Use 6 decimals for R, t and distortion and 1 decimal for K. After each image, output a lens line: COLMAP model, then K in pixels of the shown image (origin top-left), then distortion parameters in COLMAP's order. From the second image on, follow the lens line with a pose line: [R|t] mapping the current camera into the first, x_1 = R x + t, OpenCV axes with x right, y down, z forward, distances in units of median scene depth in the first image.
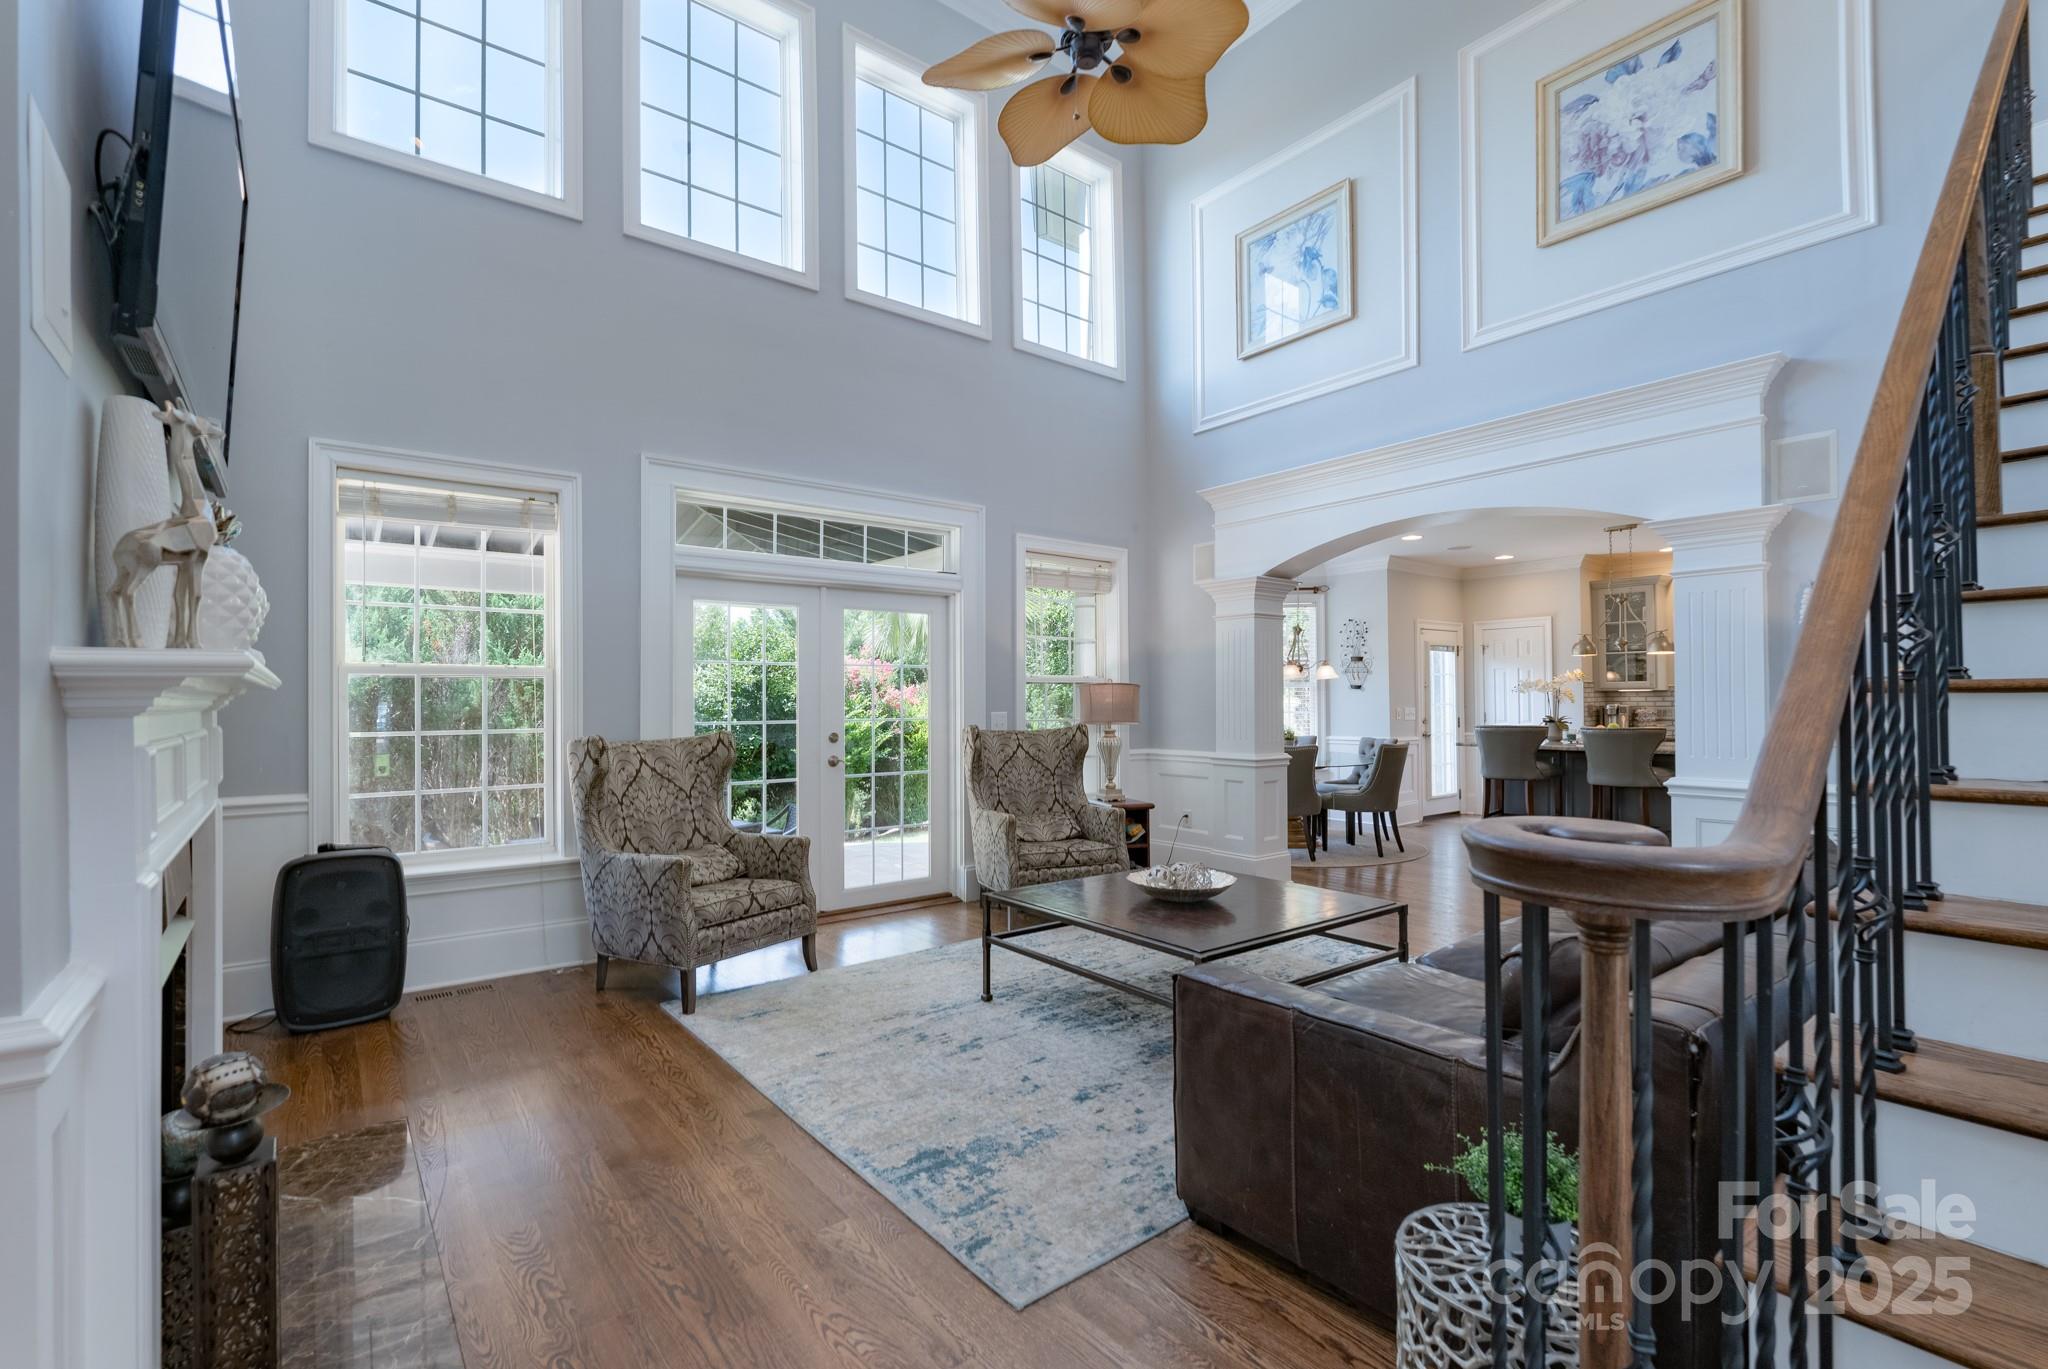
lens RADIAL K [[902.1, 0, 1024.0], [0, 902.1, 684.5], [0, 0, 1]] dist [-0.004279, -0.000090]
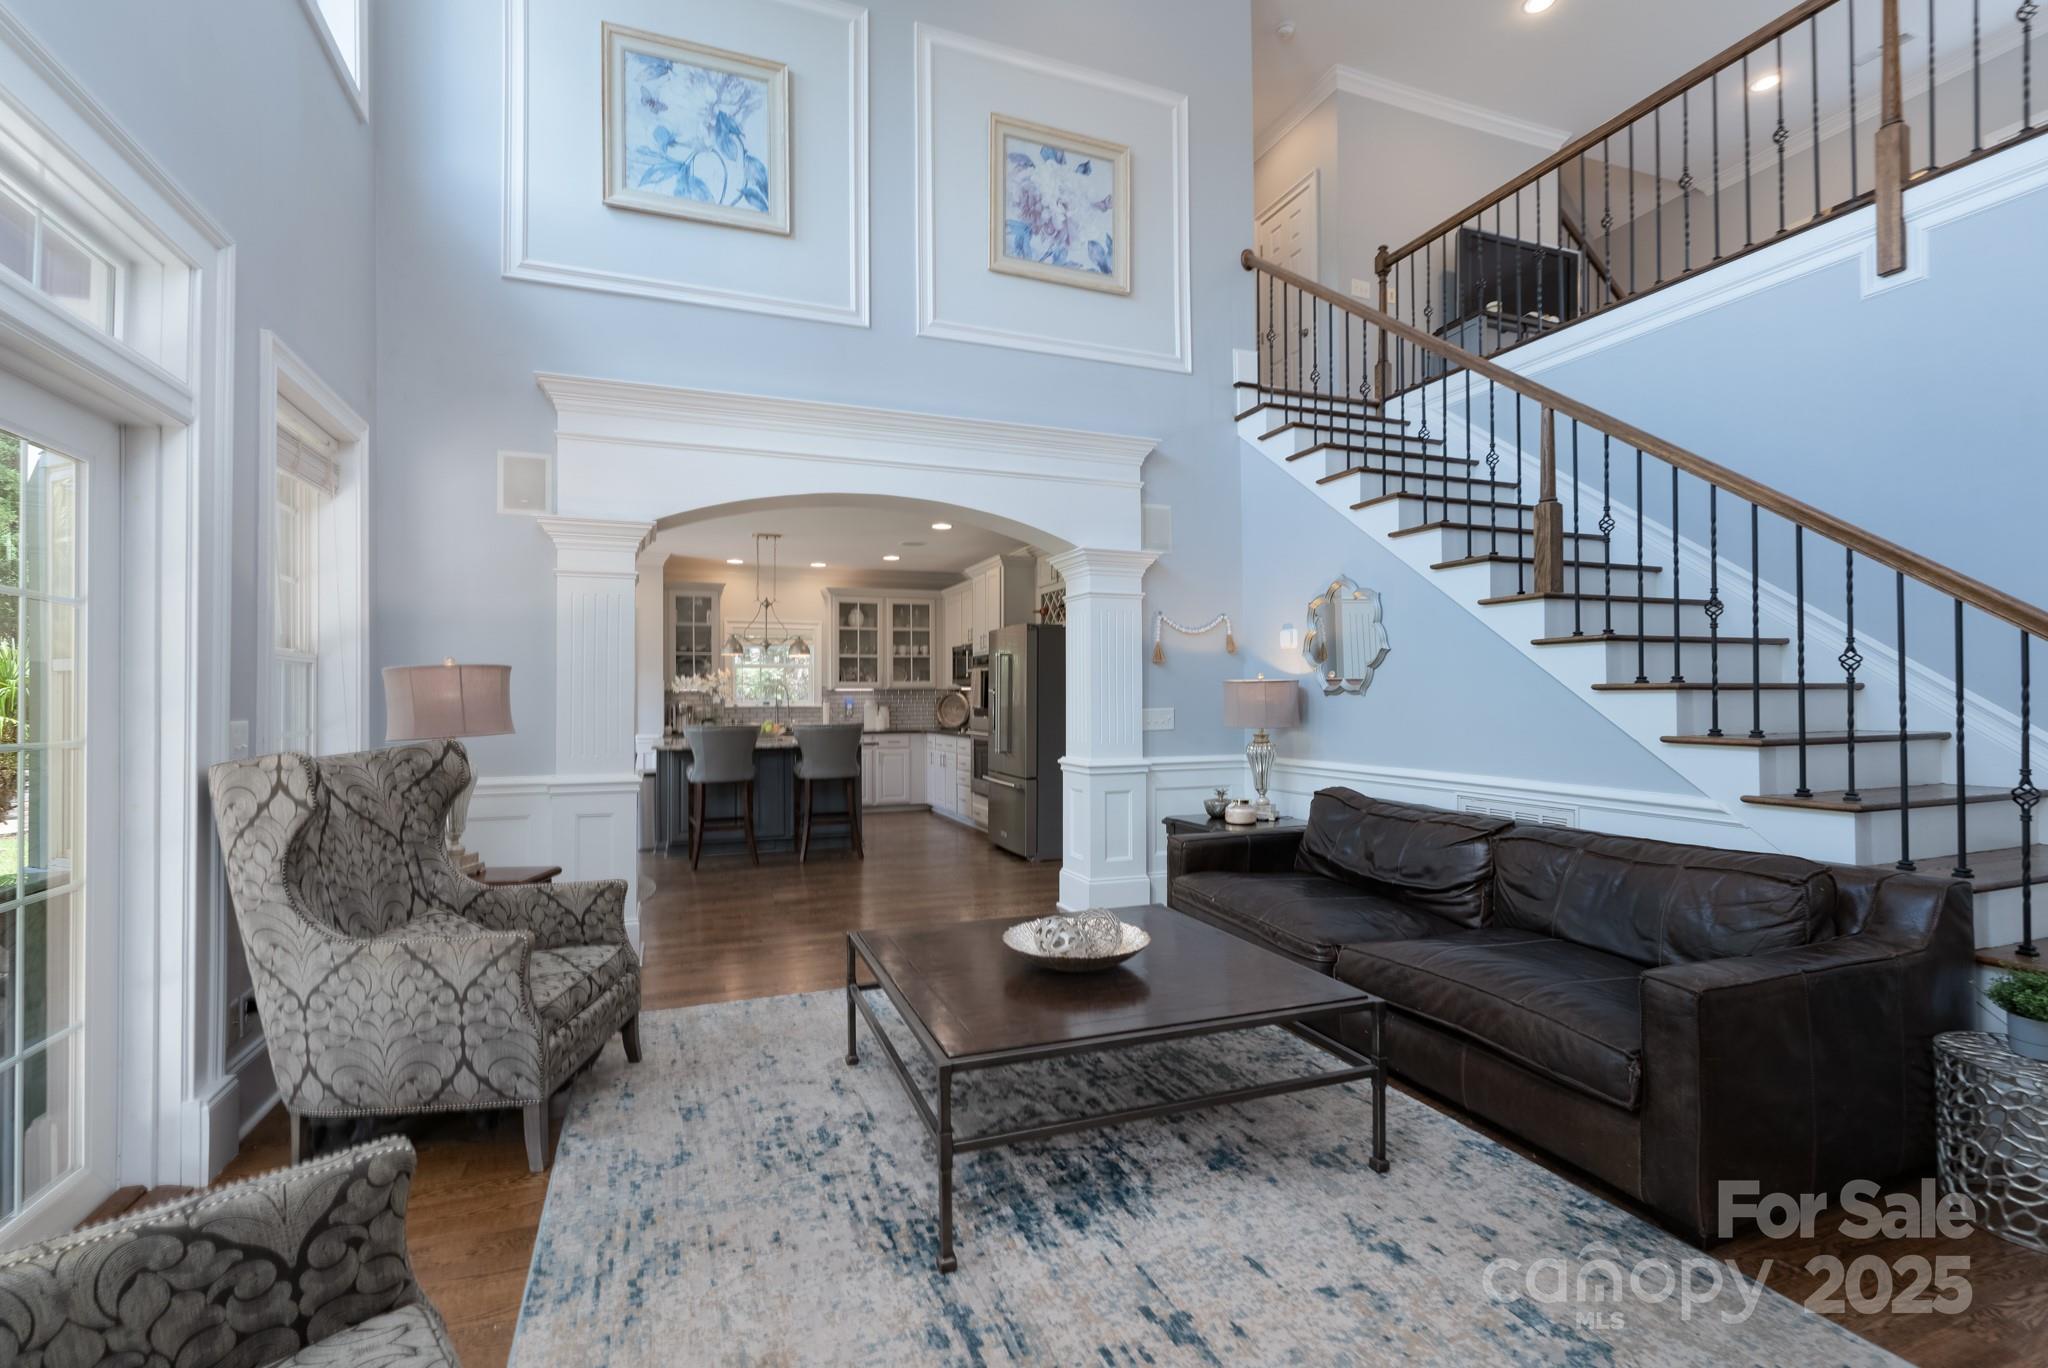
lens RADIAL K [[902.1, 0, 1024.0], [0, 902.1, 684.0], [0, 0, 1]] dist [-0.004279, -0.000090]
pose [[0.300282, 0.017461, 0.953691, -0.357349], [-0.016489, 0.999778, -0.013113, 0.013179], [-0.953708, -0.011788, 0.300504, 0.543973]]
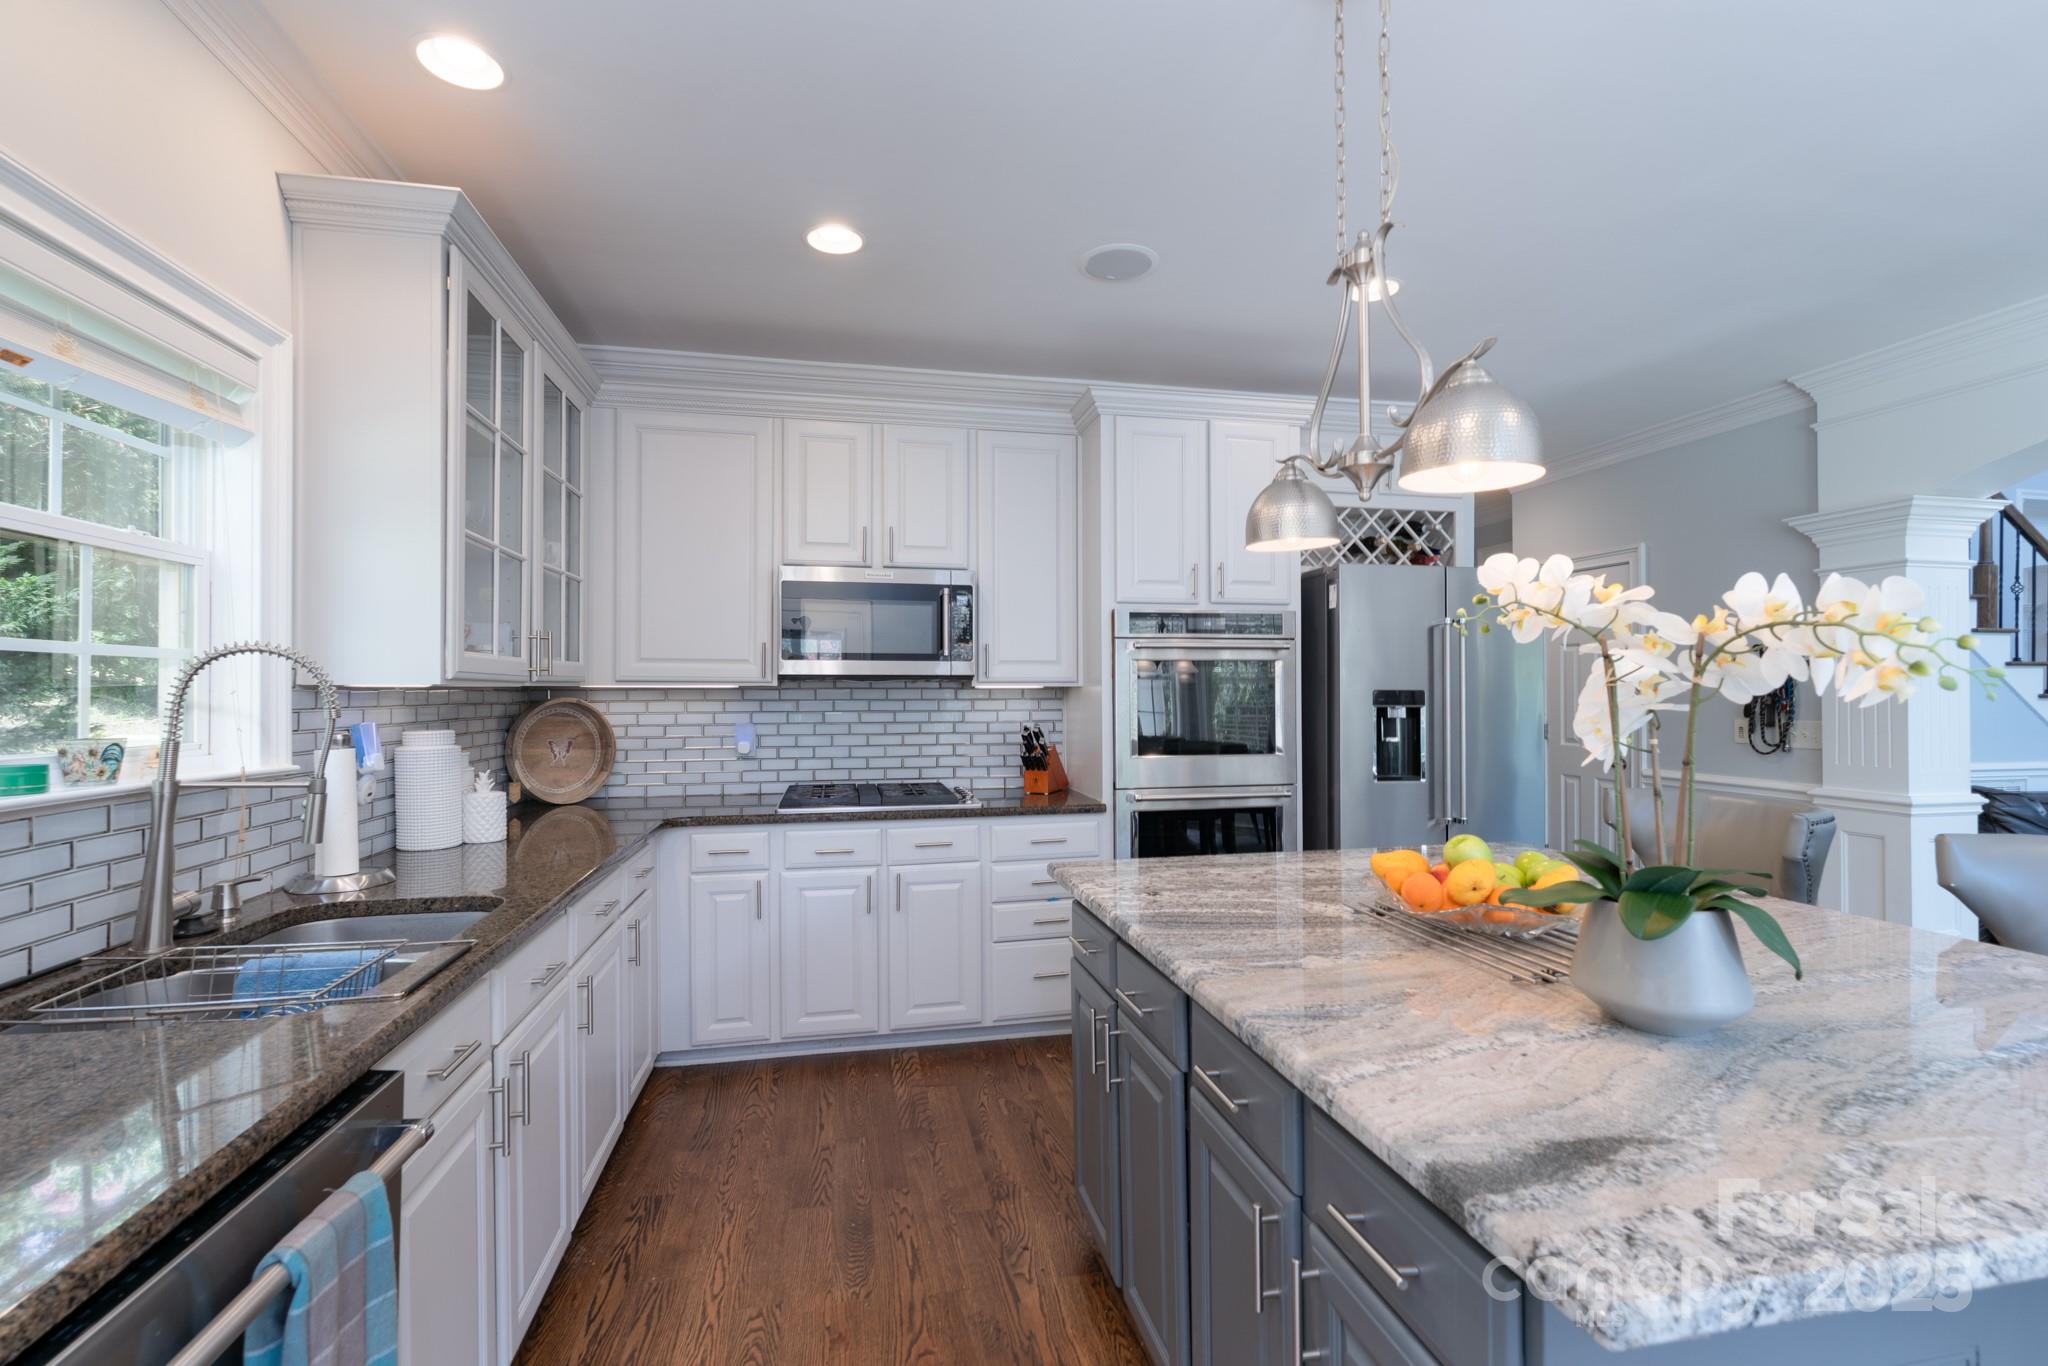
lens RADIAL K [[920.6, 0, 1017.3], [0, 920.6, 685.6], [0, 0, 1]] dist [-0.000215, 0.000344]
pose [[-0.888803, 0.009803, 0.458184, 0.897048], [-0.002964, 0.999627, -0.027137, 0.017354], [-0.458279, -0.025477, -0.888443, 1.723950]]
